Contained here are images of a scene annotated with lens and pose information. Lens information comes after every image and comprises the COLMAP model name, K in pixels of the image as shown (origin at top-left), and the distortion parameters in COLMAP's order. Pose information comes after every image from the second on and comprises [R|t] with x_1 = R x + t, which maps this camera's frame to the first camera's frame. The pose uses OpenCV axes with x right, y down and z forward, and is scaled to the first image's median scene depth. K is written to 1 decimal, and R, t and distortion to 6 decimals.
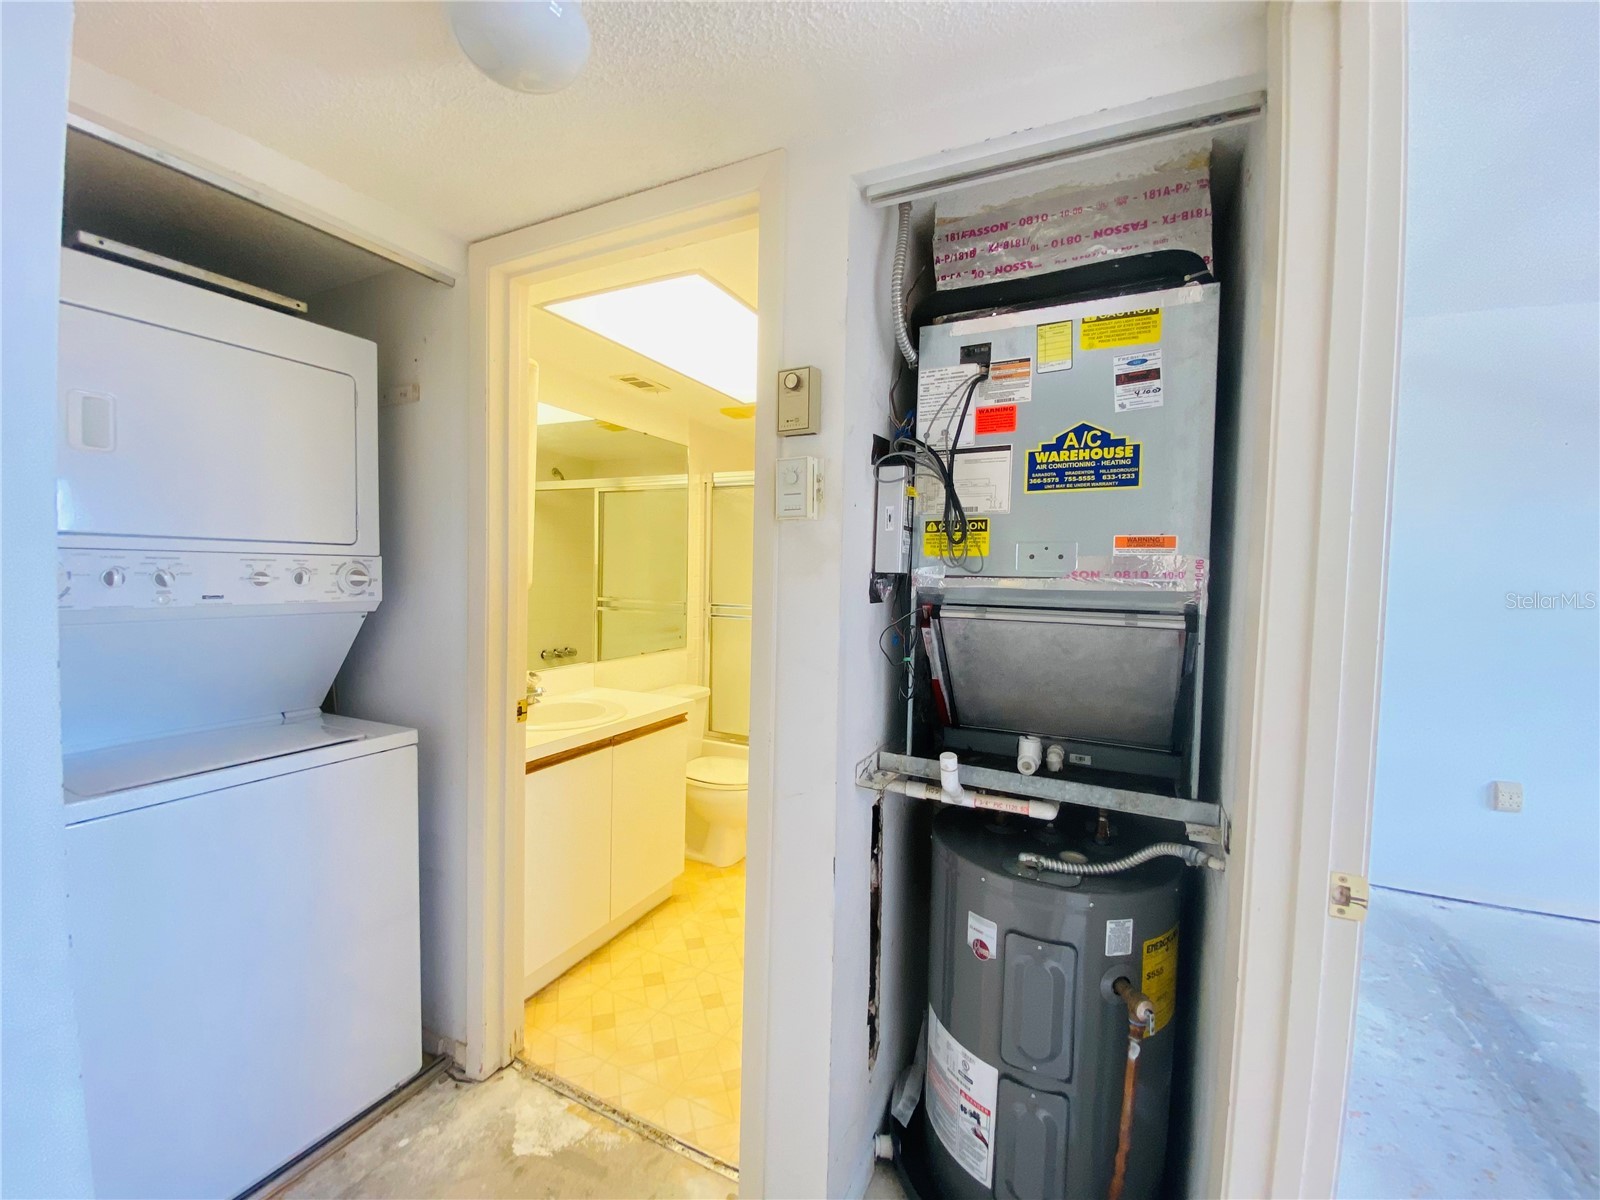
lens RADIAL K [[654.2, 0, 800.3], [0, 654.2, 607.1], [0, 0, 1]] dist [-0.009406, -0.001080]
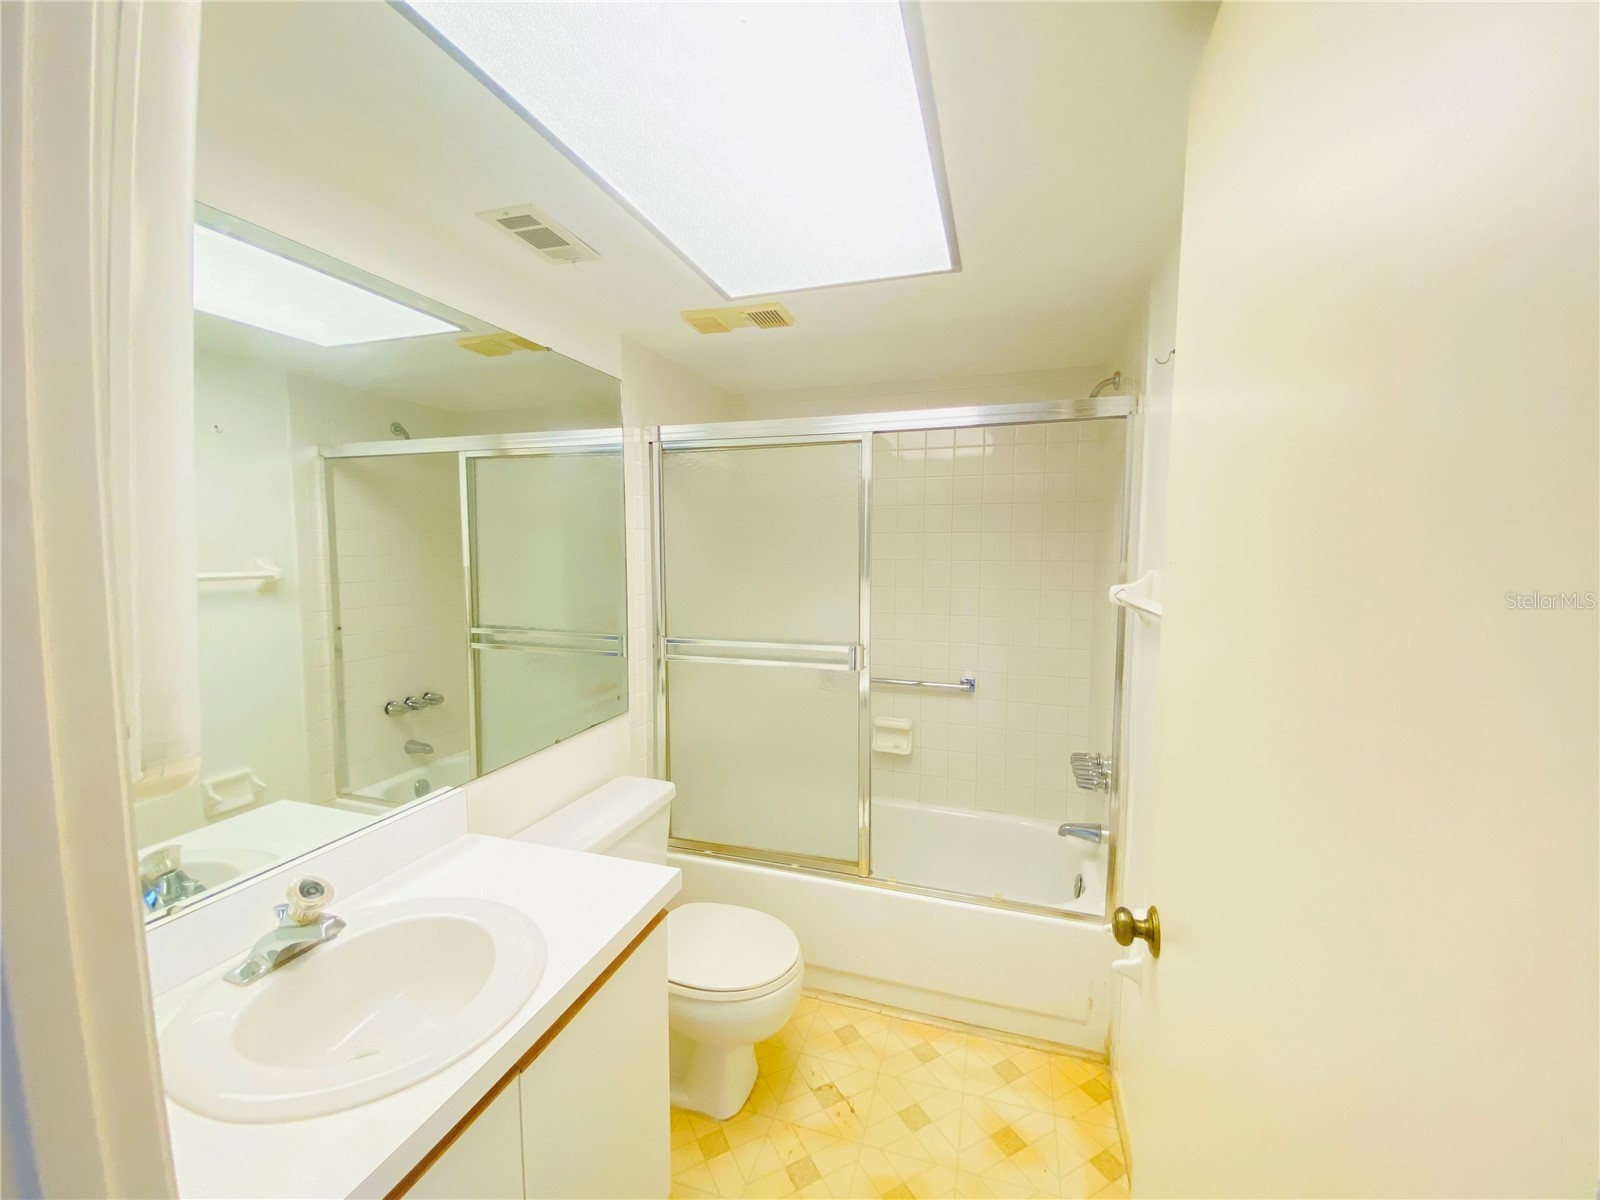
lens RADIAL K [[654.2, 0, 800.8], [0, 654.2, 600.0], [0, 0, 1]] dist [-0.009406, -0.001080]
pose [[0.986488, -0.033420, 0.160387, -0.107319], [0.027464, 0.998853, 0.039215, -0.061988], [-0.161514, -0.034280, 0.986275, 0.364320]]
